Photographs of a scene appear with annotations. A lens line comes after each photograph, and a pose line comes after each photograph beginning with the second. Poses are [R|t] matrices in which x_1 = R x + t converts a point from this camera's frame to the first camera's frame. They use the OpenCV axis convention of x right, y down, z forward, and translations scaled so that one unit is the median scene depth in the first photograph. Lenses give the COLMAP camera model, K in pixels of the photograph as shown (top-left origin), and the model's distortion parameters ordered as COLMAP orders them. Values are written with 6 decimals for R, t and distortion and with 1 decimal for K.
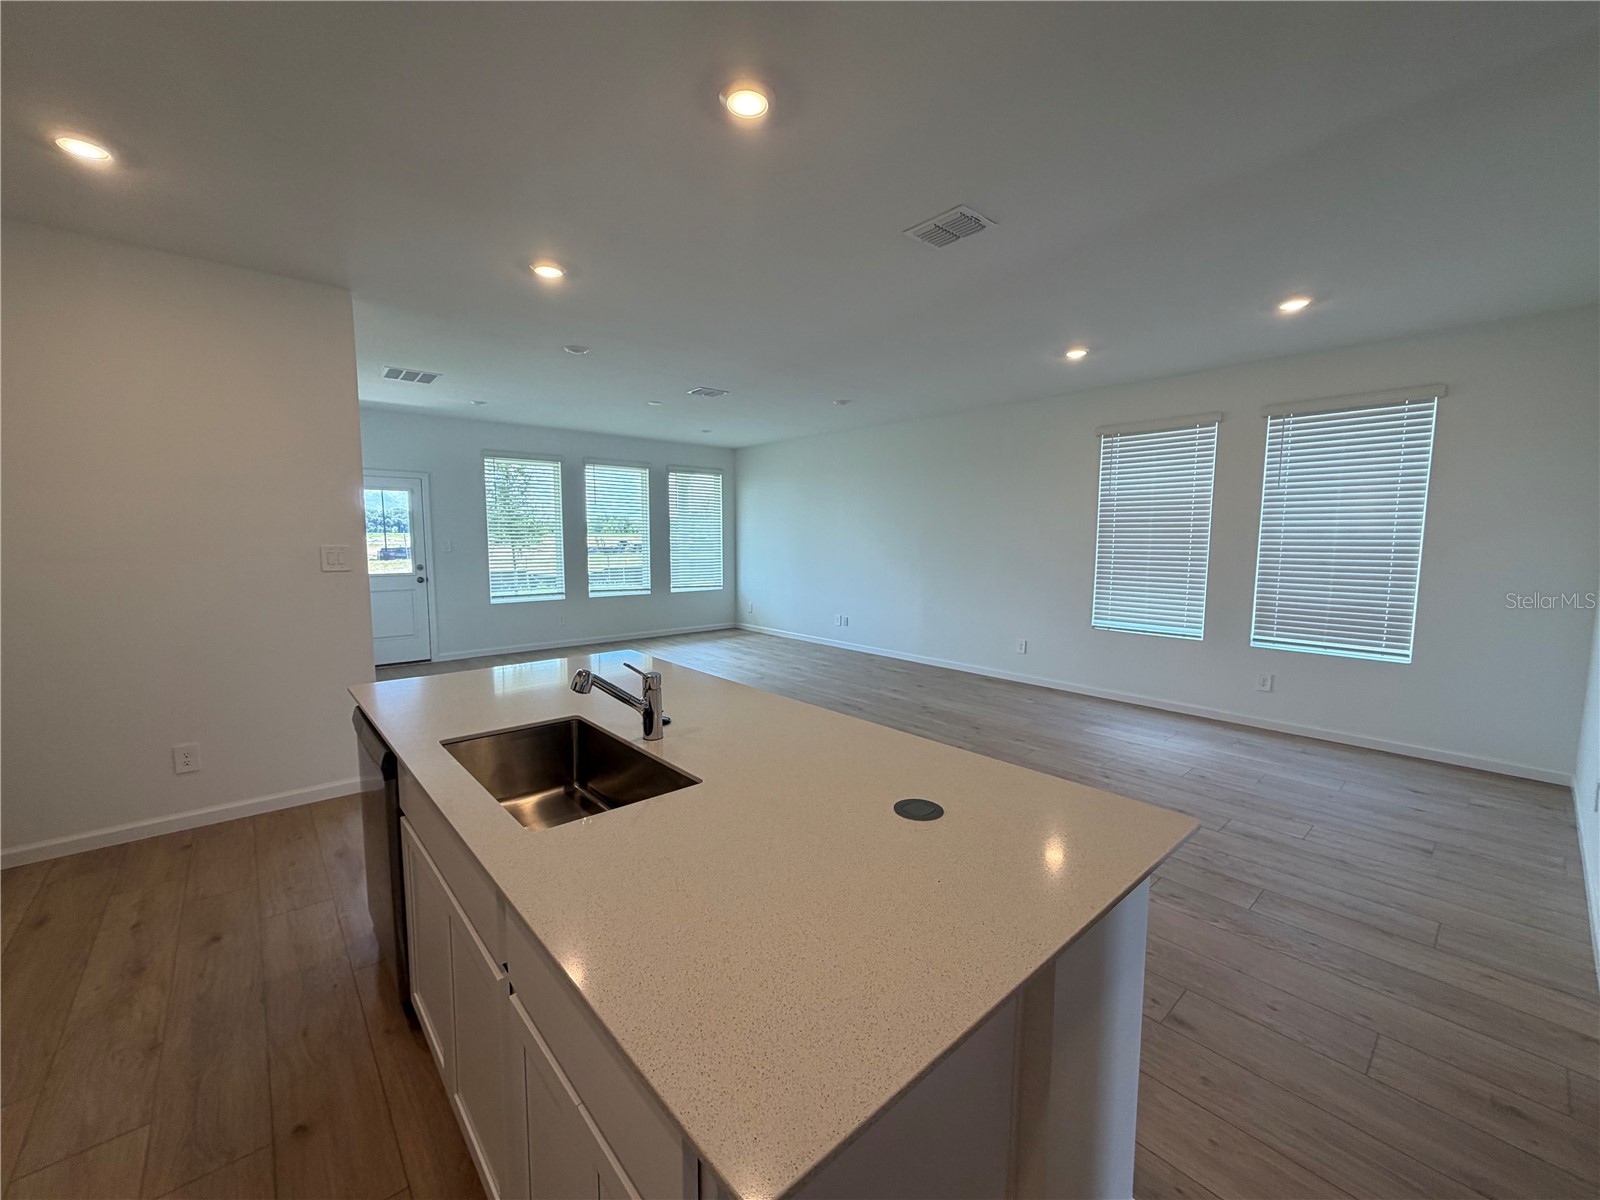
lens RADIAL K [[640.2, 0, 798.3], [0, 640.2, 598.9], [0, 0, 1]] dist [-0.001286, 0.000535]
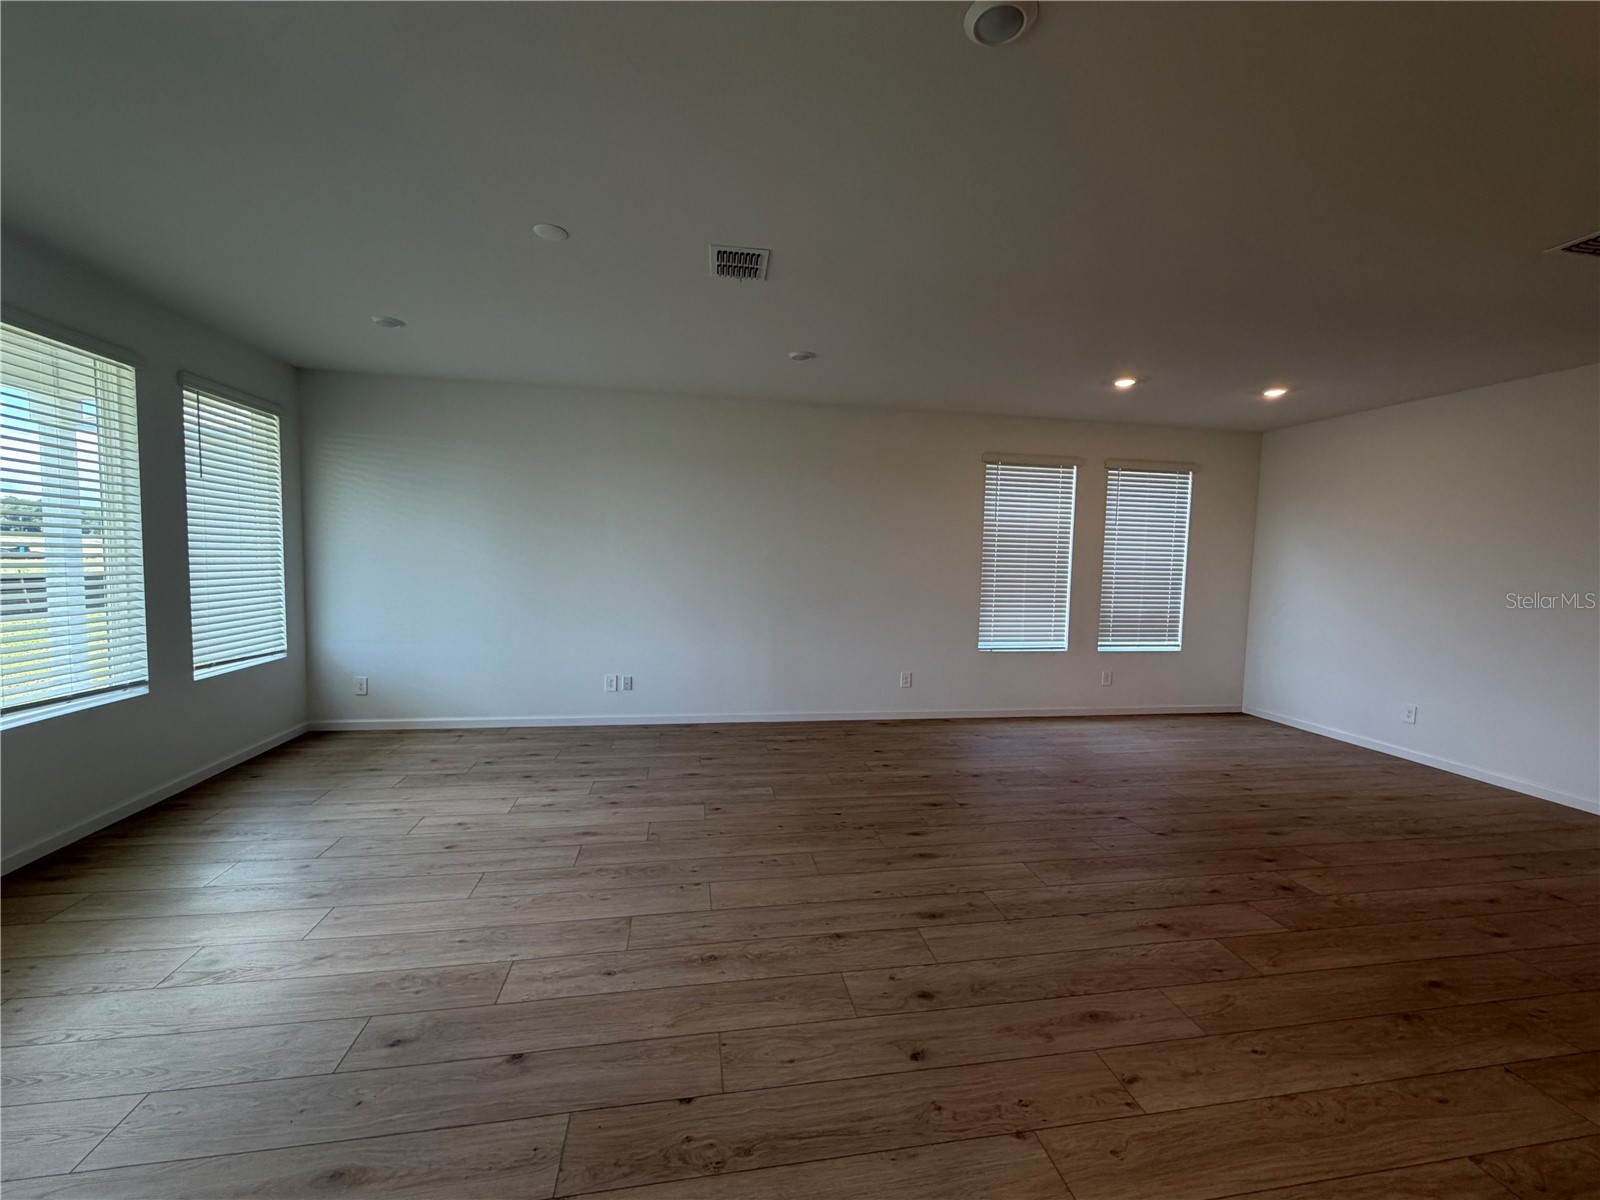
lens RADIAL K [[640.2, 0, 796.9], [0, 640.2, 600.3], [0, 0, 1]] dist [-0.001286, 0.000535]
pose [[0.522266, -0.052373, 0.851173, -0.626645], [0.062284, 0.997789, 0.023177, -0.086150], [-0.850505, 0.040910, 0.524373, 0.818974]]
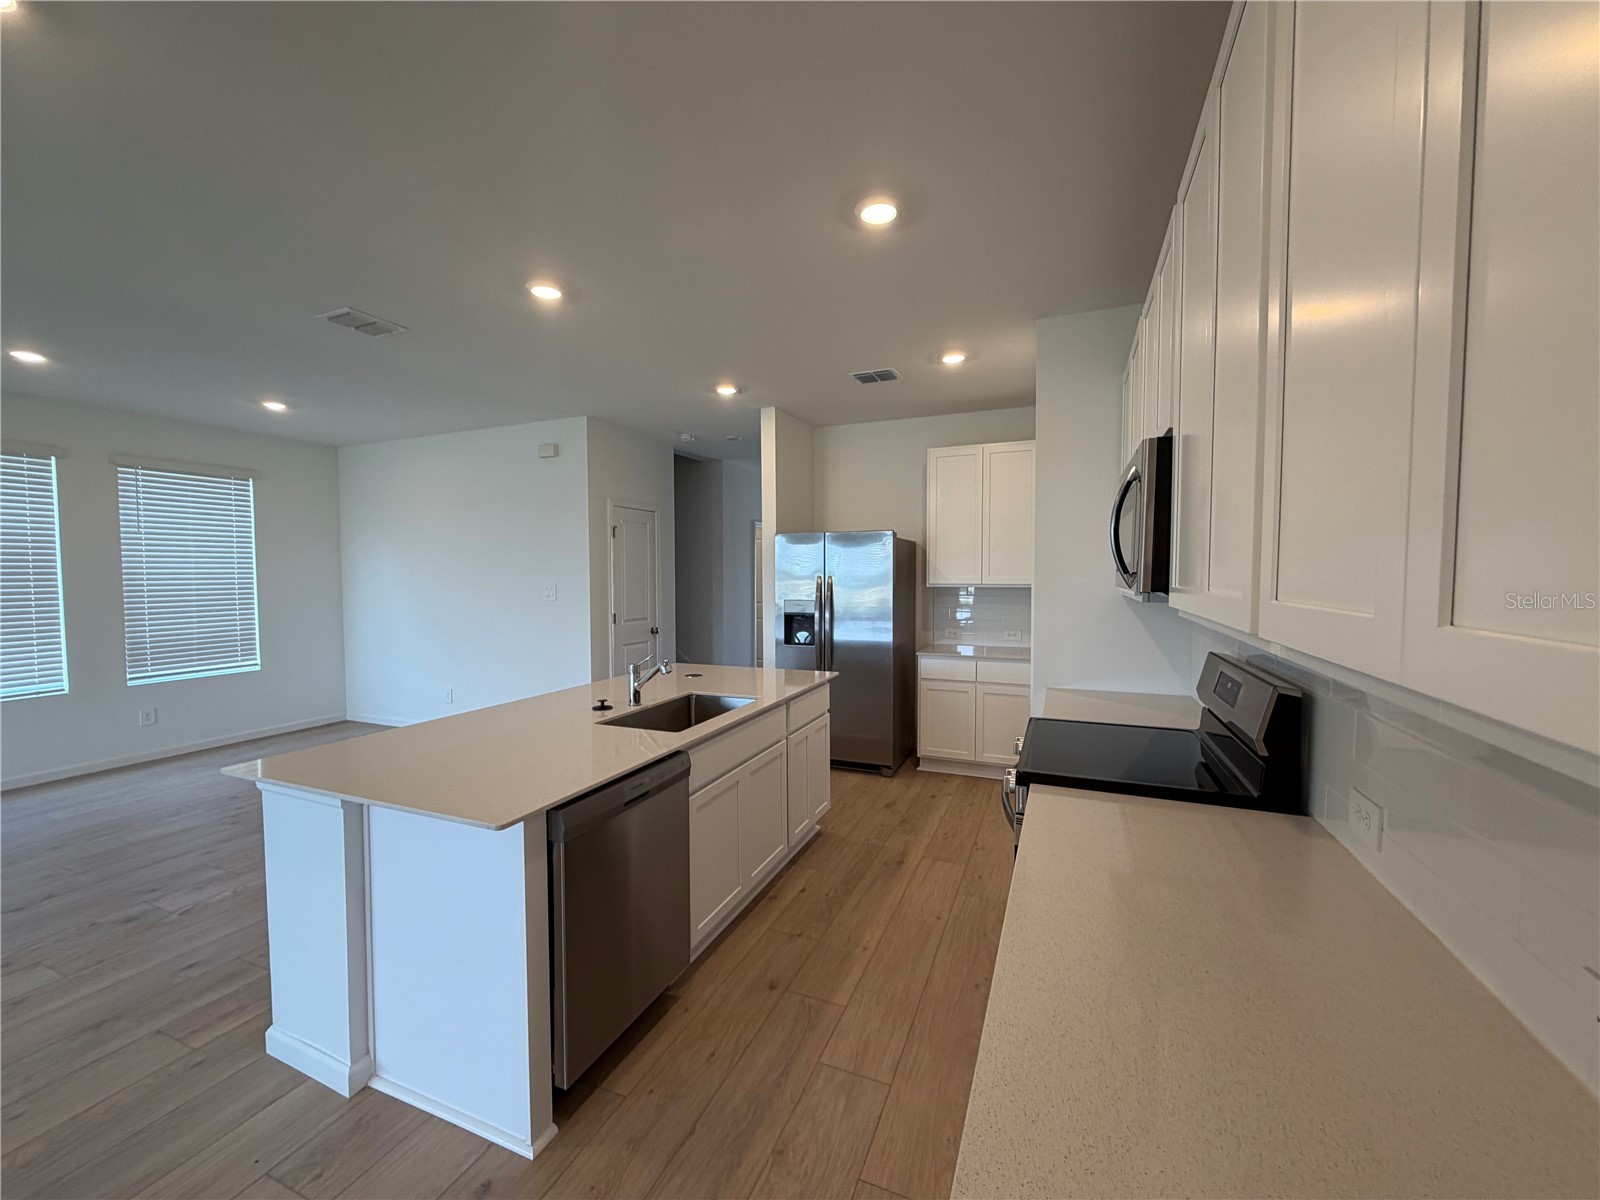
lens RADIAL K [[640.2, 0, 793.7], [0, 640.2, 598.1], [0, 0, 1]] dist [-0.001286, 0.000535]
pose [[-0.431156, -0.037706, 0.901489, -0.640980], [0.093783, 0.991842, 0.086339, -0.051630], [-0.897390, 0.121770, -0.424102, 0.452580]]
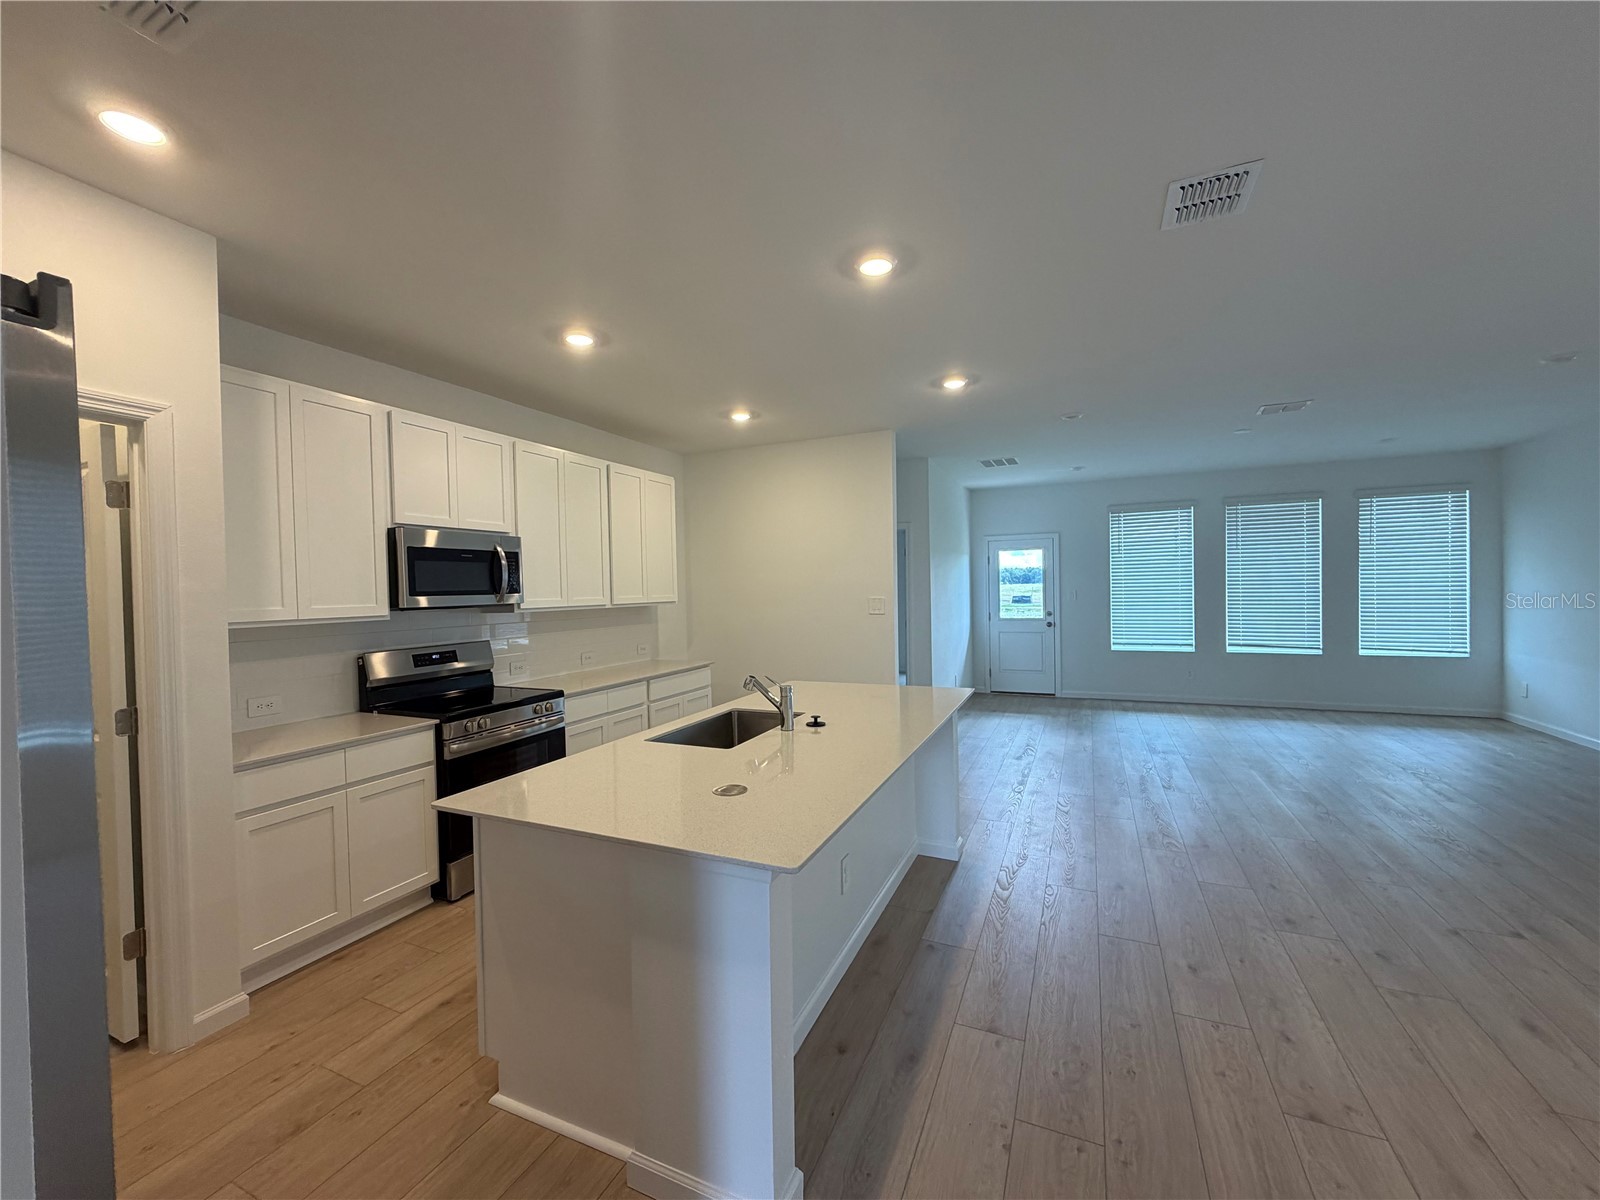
lens RADIAL K [[640.2, 0, 795.3], [0, 640.2, 599.7], [0, 0, 1]] dist [-0.001286, 0.000535]
pose [[0.410398, 0.004733, -0.911894, 0.397761], [-0.069714, 0.997223, -0.026199, -0.016287], [0.909238, 0.074324, 0.409589, 0.135504]]
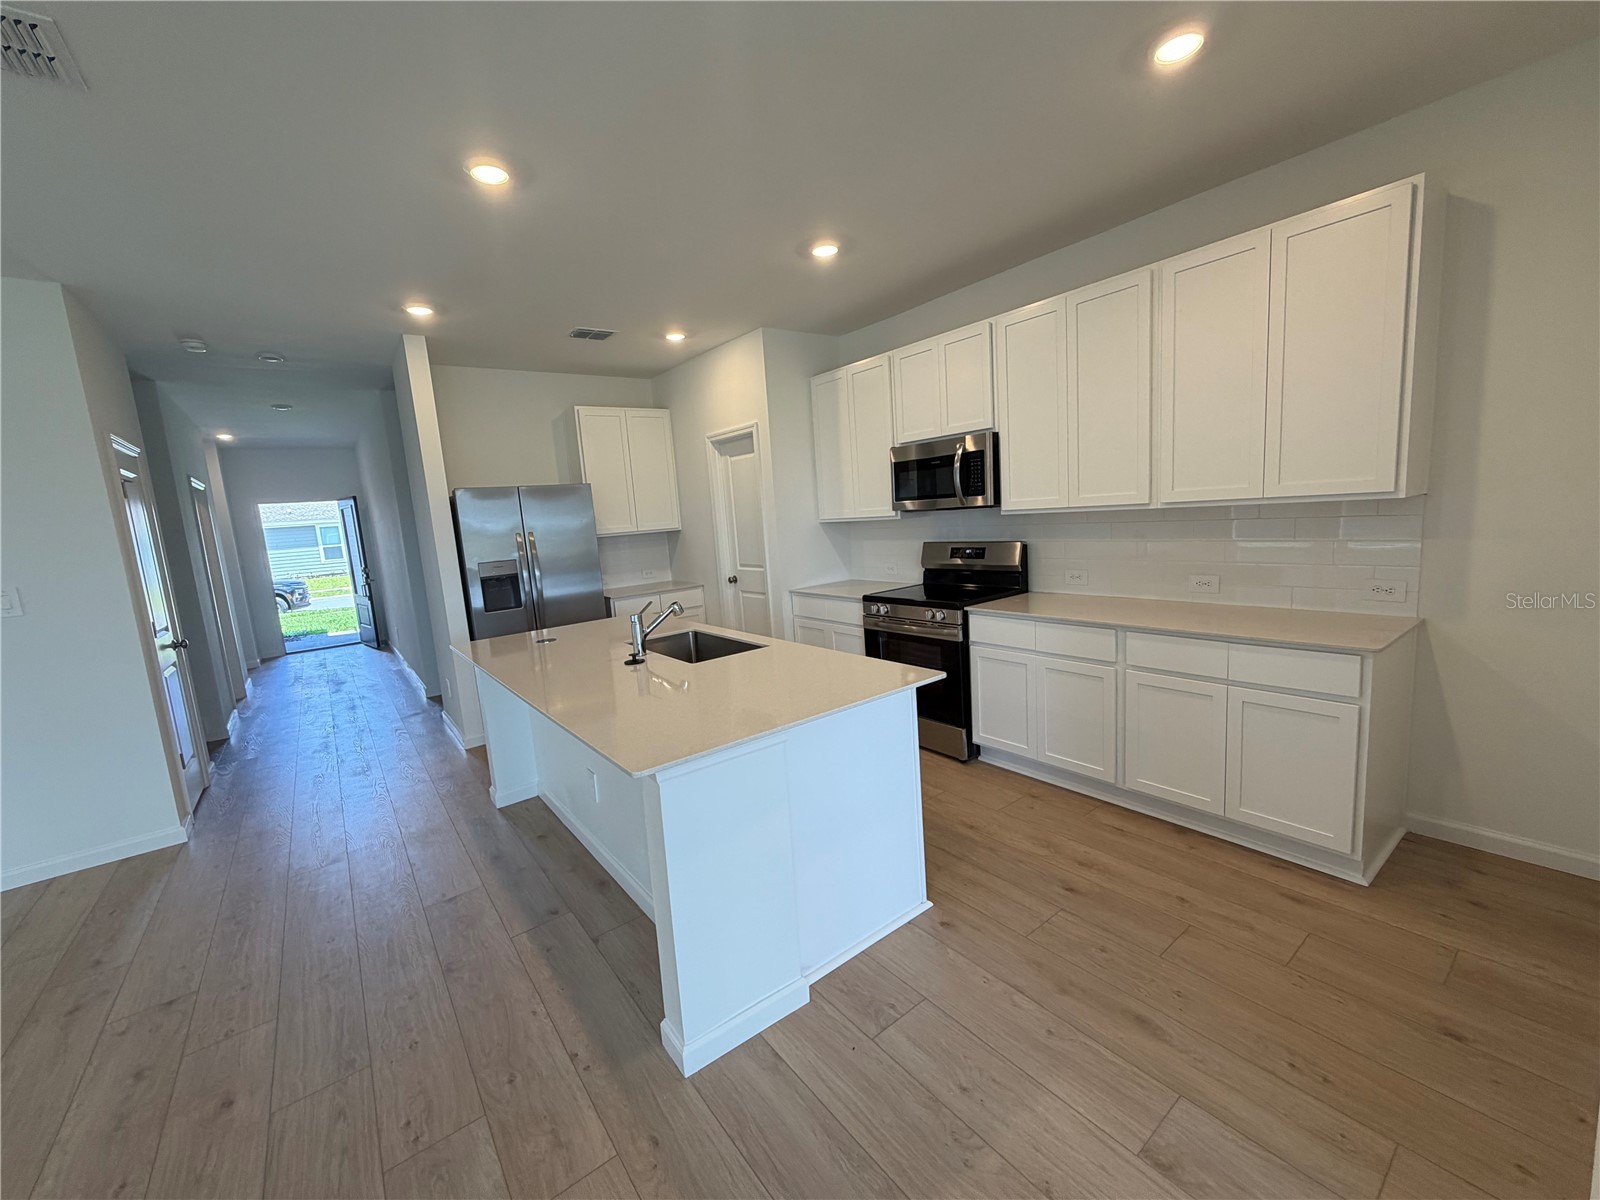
lens RADIAL K [[640.2, 0, 789.5], [0, 640.2, 599.8], [0, 0, 1]] dist [-0.001286, 0.000535]
pose [[-0.994434, 0.054536, 0.090148, -0.260723], [0.074602, 0.968652, 0.236955, -0.091023], [-0.074399, 0.242362, -0.967329, 0.867659]]
